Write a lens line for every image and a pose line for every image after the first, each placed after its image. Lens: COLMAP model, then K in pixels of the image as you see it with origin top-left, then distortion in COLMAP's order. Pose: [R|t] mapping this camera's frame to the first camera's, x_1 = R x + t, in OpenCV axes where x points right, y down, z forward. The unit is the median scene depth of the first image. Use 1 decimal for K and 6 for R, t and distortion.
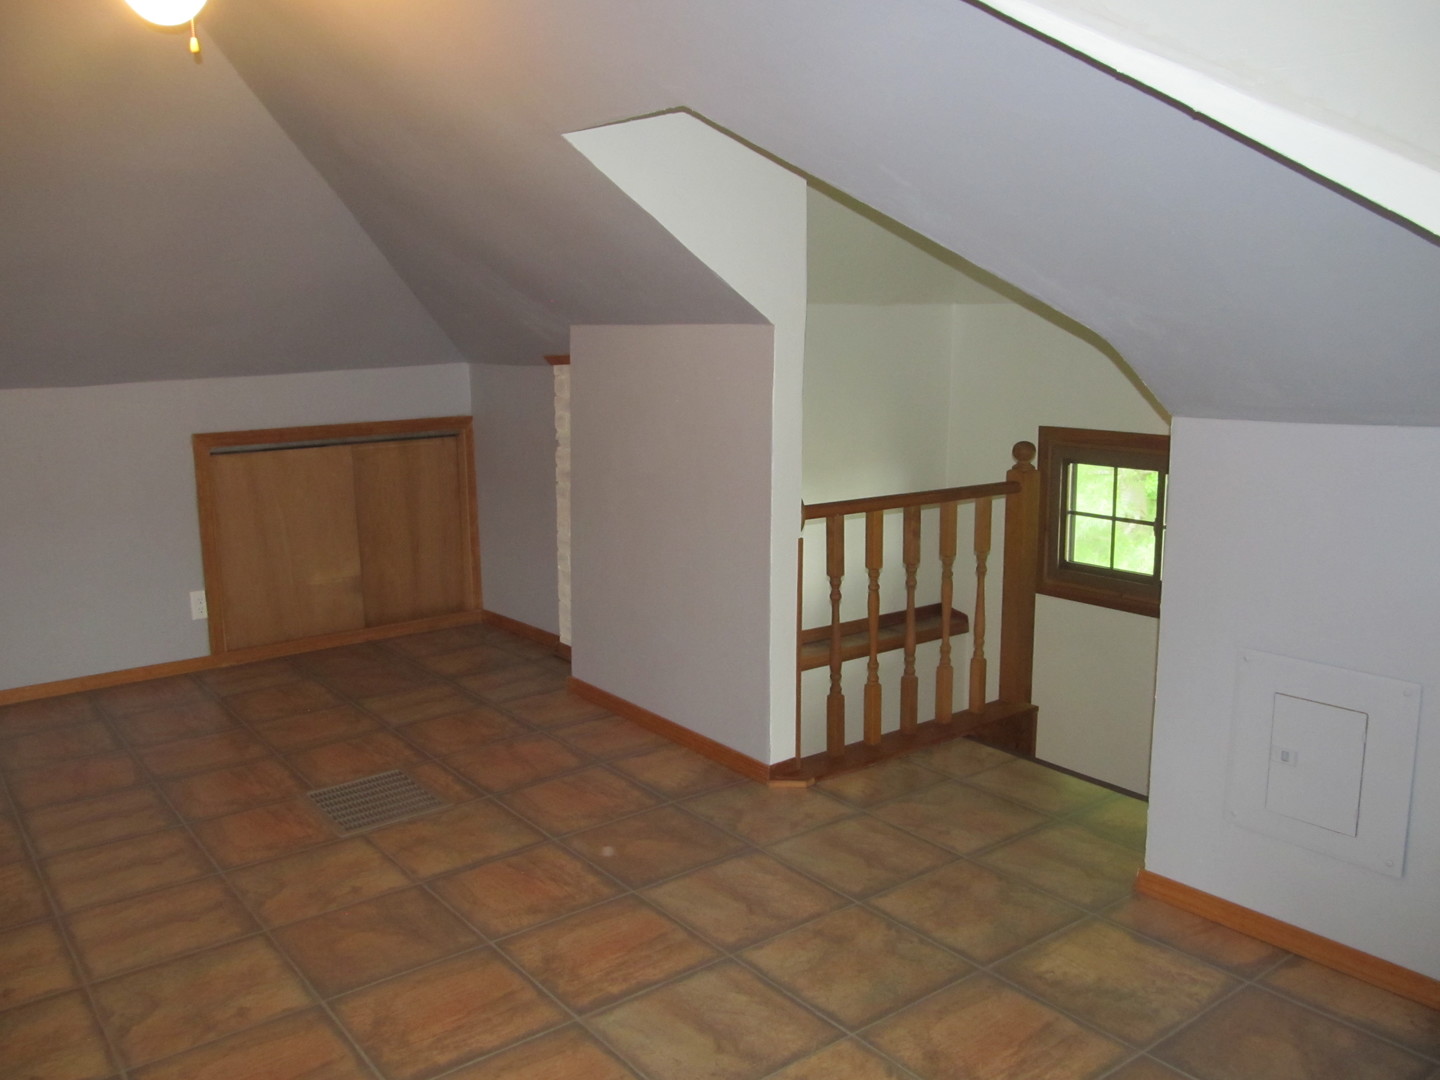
lens RADIAL K [[1189.2, 0, 727.2], [0, 1189.2, 538.1], [0, 0, 1]] dist [-0.042815, 0.003380]
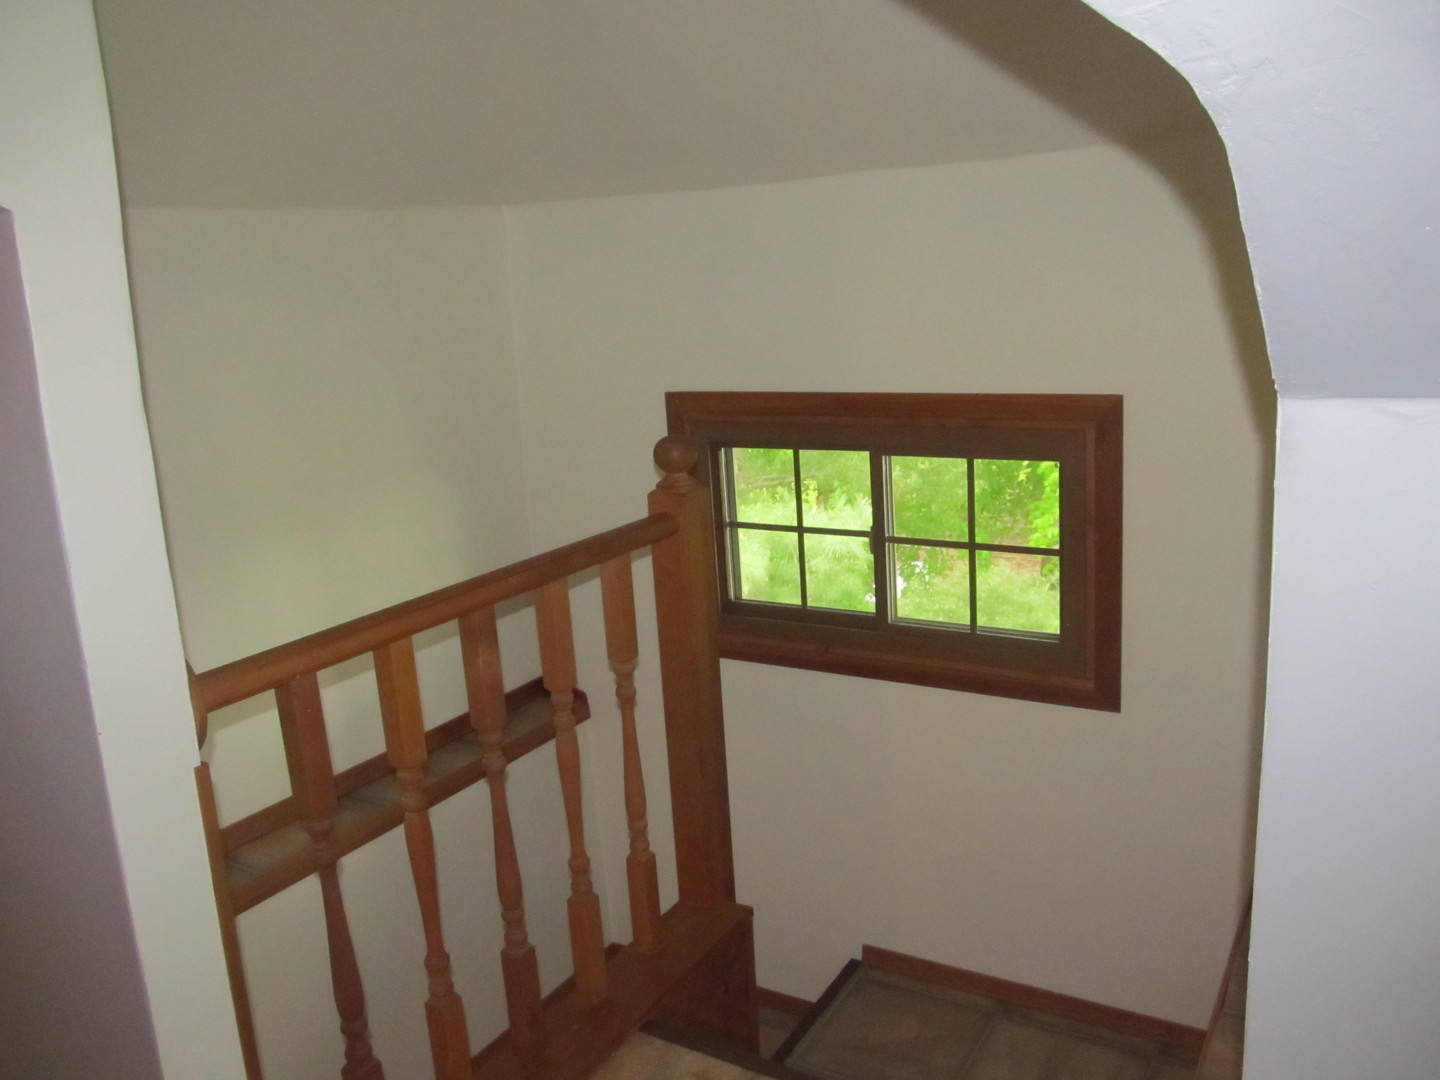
lens RADIAL K [[1189.2, 0, 718.0], [0, 1189.2, 532.1], [0, 0, 1]] dist [-0.042815, 0.003380]
pose [[0.932563, -0.131859, 0.336066, 0.075261], [0.118662, 0.991144, 0.059606, -0.060096], [-0.340949, -0.015709, 0.939950, 0.433437]]
